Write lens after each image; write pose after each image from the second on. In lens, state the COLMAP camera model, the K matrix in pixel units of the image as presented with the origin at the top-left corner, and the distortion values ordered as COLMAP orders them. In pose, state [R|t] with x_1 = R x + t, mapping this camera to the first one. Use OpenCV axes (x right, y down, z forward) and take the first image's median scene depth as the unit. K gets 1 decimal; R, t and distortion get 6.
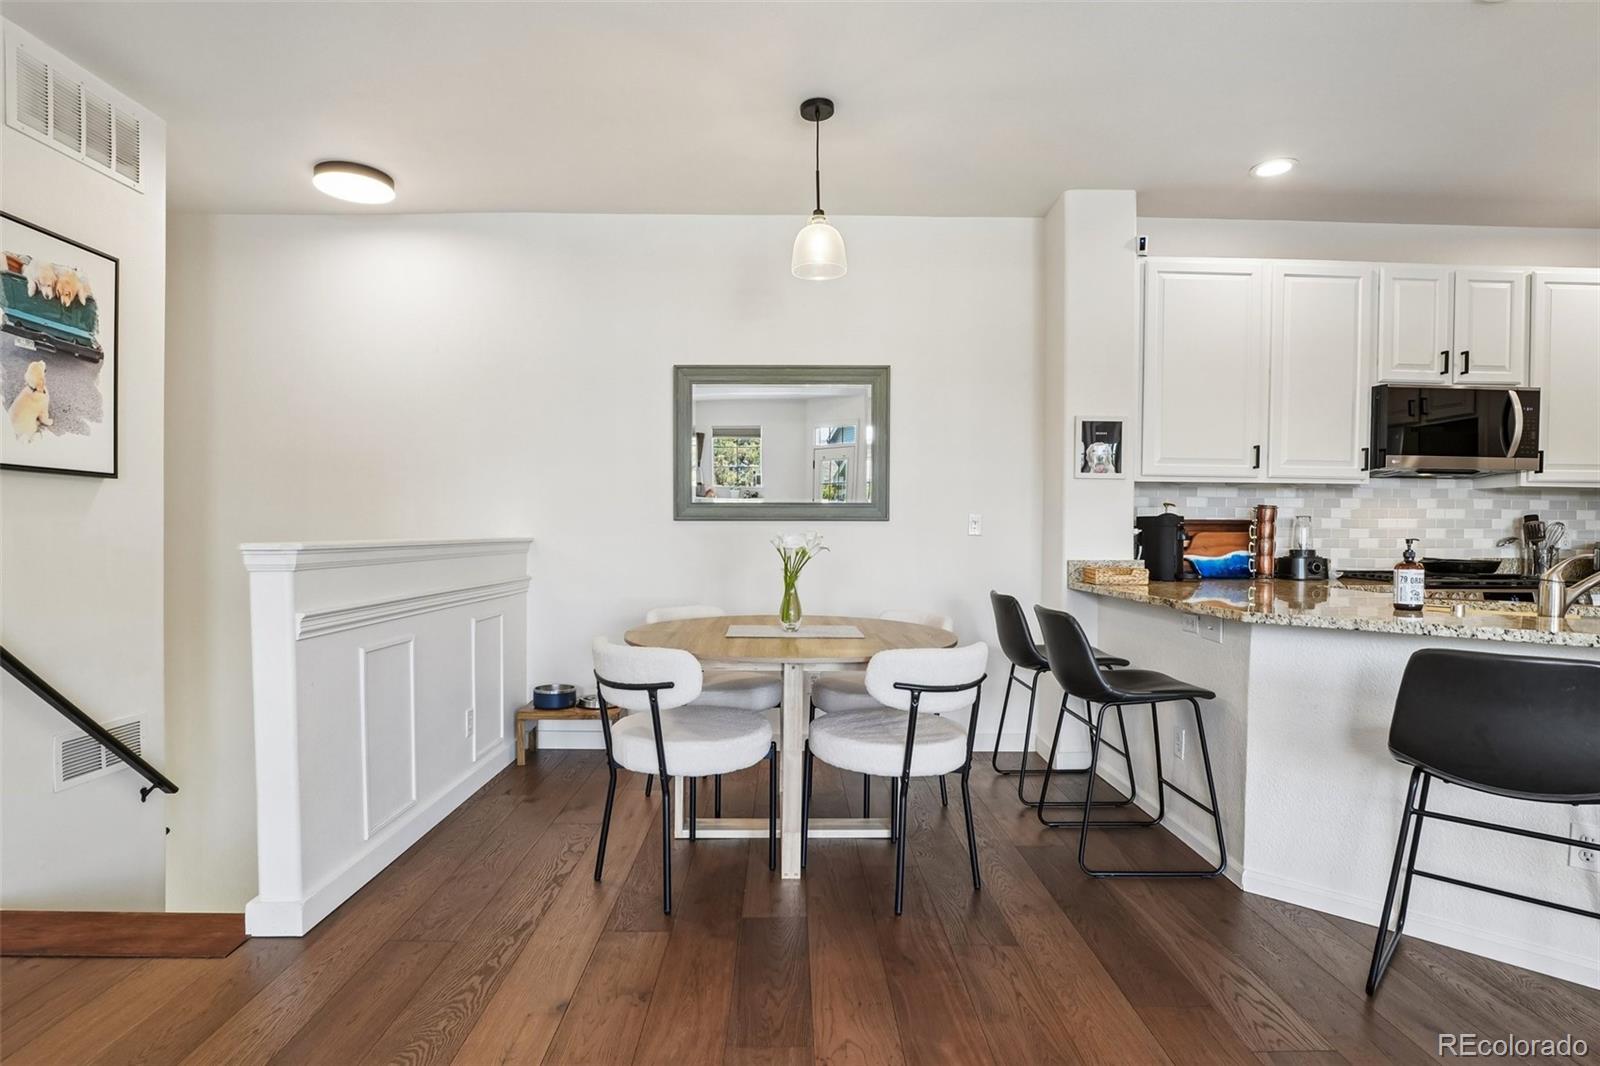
lens RADIAL K [[813.4, 0, 798.0], [0, 813.4, 545.3], [0, 0, 1]] dist [-0.027764, 0.002006]
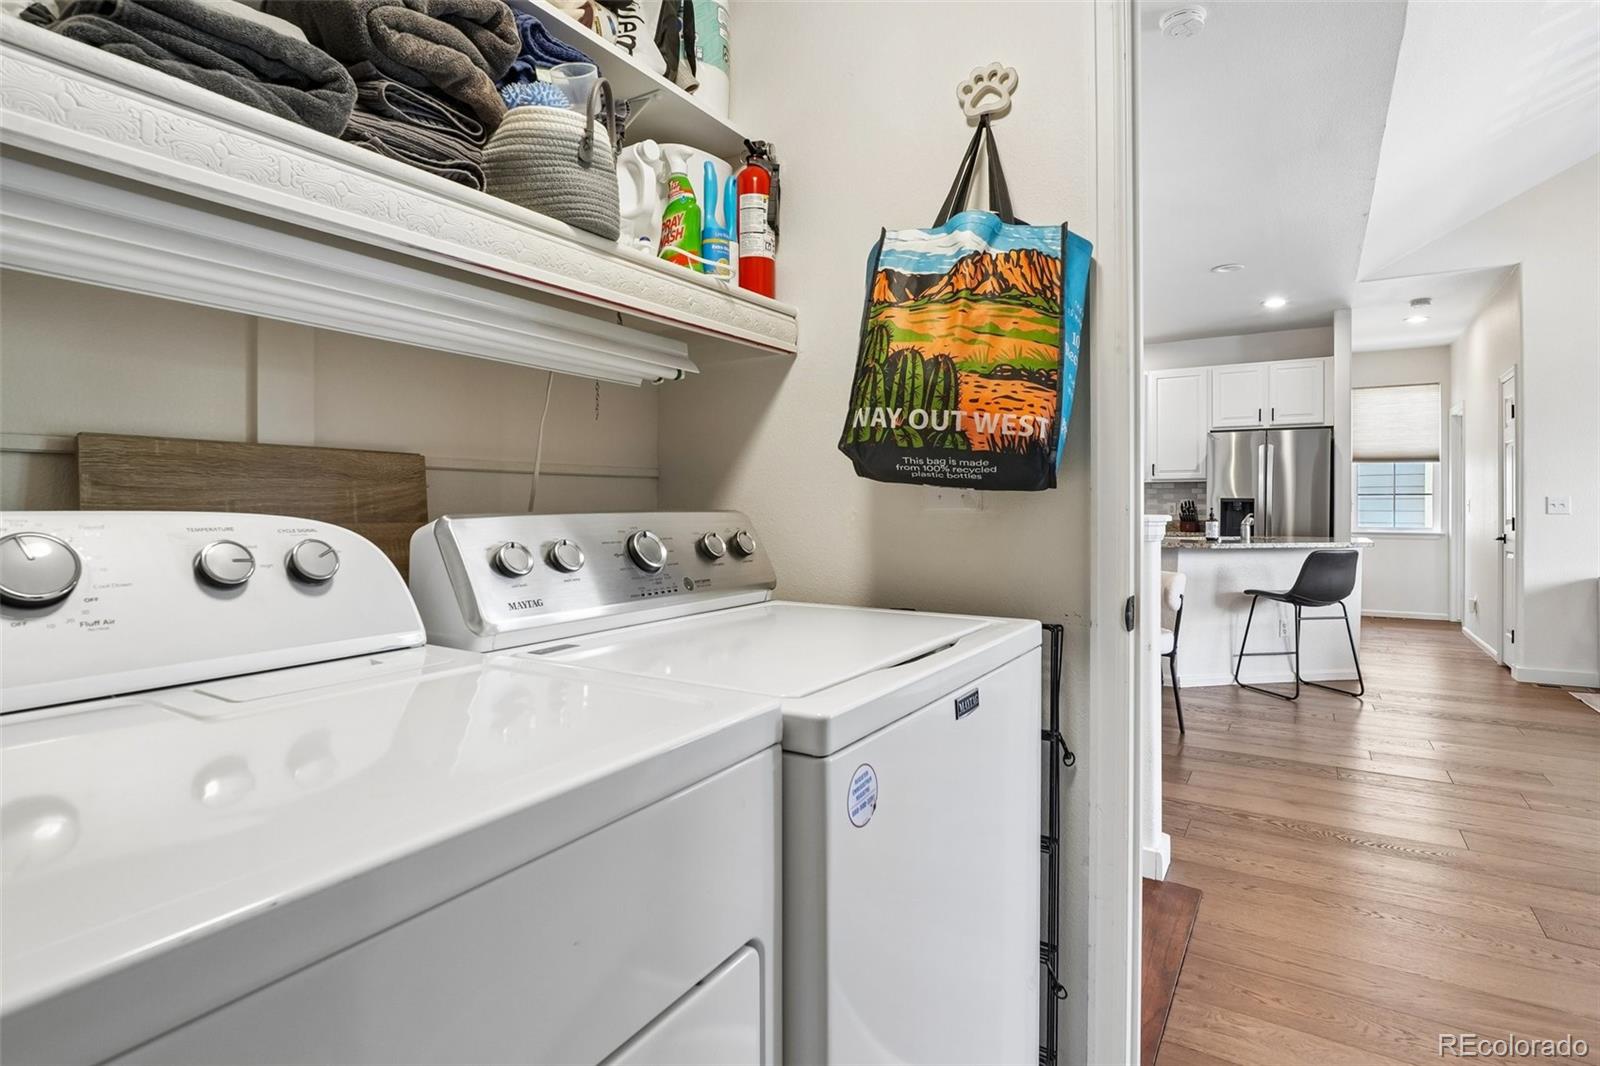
lens RADIAL K [[801.6, 0, 800.7], [0, 801.6, 505.0], [0, 0, 1]] dist [-0.016214, 0.000443]
pose [[0.547022, -0.002391, 0.837115, -1.114366], [0.013902, 0.999884, -0.006229, -0.012054], [-0.837003, 0.015045, 0.546991, 0.490206]]
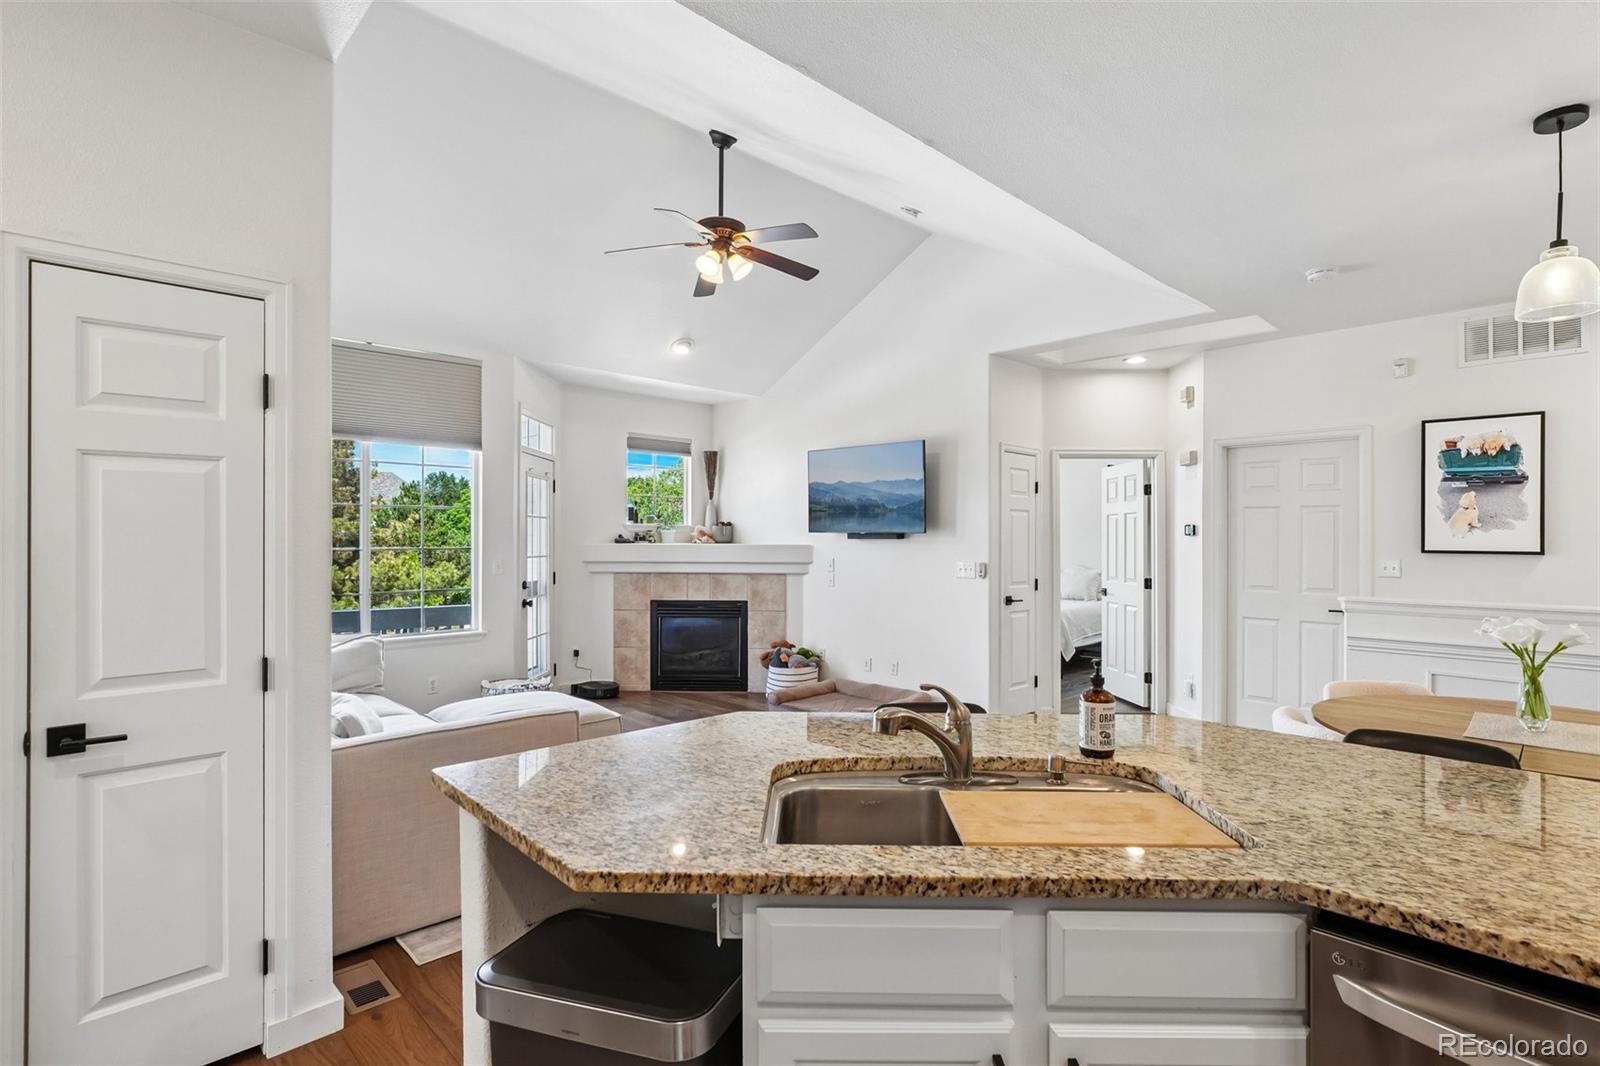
lens RADIAL K [[795.8, 0, 803.8], [0, 795.8, 533.2], [0, 0, 1]] dist [-0.020634, 0.009738]
pose [[-0.719244, -0.013386, -0.694629, 0.968742], [-0.019435, 0.999811, 0.000856, -0.079312], [0.694486, 0.014116, -0.719368, 0.880268]]
